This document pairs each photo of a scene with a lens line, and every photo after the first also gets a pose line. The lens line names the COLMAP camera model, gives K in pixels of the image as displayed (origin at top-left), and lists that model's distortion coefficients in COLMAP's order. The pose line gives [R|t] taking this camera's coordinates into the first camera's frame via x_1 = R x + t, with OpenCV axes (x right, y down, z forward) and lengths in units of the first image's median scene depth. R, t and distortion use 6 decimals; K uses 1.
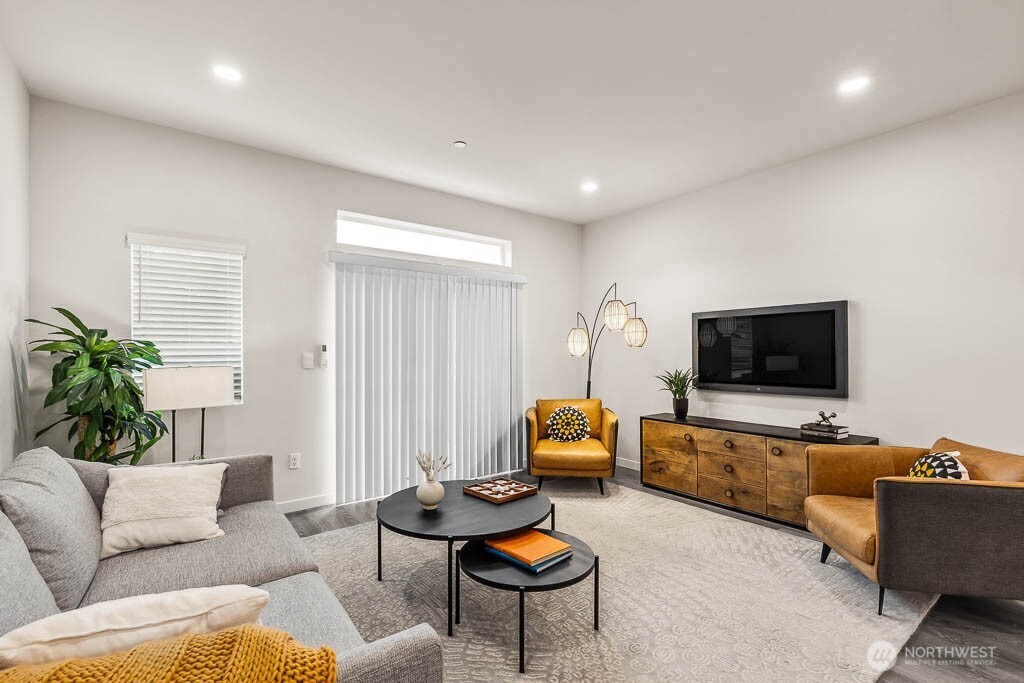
lens RADIAL K [[465.6, 0, 513.1], [0, 465.6, 350.3], [0, 0, 1]] dist [0.004027, -0.000207]
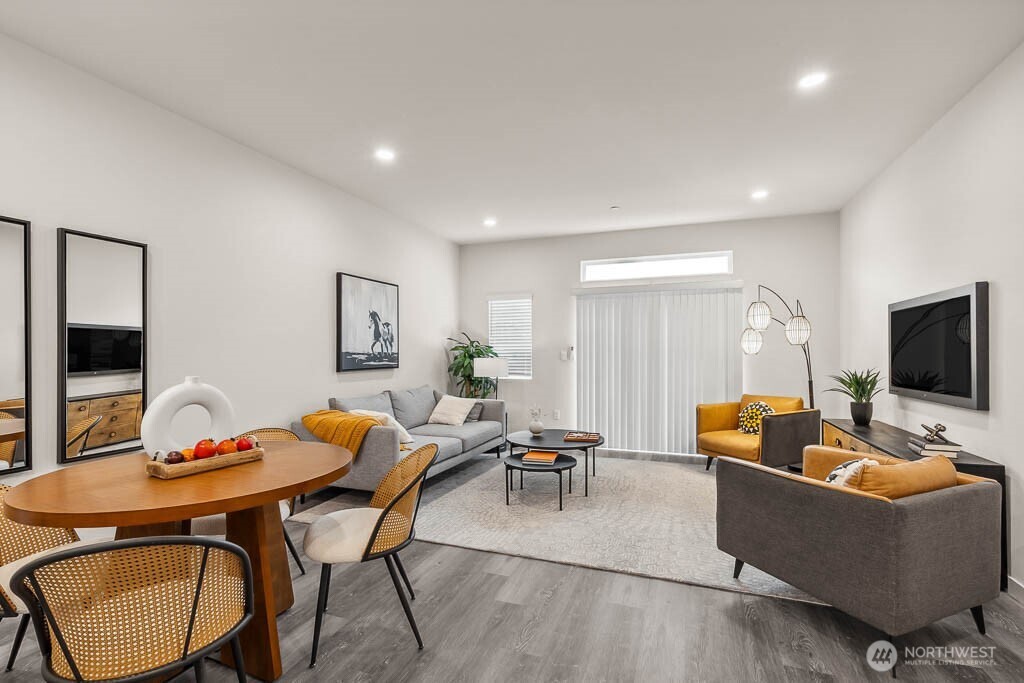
lens RADIAL K [[466.5, 0, 512.0], [0, 466.5, 349.2], [0, 0, 1]] dist [-0.001668, 0.000050]
pose [[0.532655, -0.003587, -0.846325, 0.839878], [0.004553, 0.999989, -0.001373, -0.000608], [0.846321, -0.003122, 0.532665, -0.044036]]
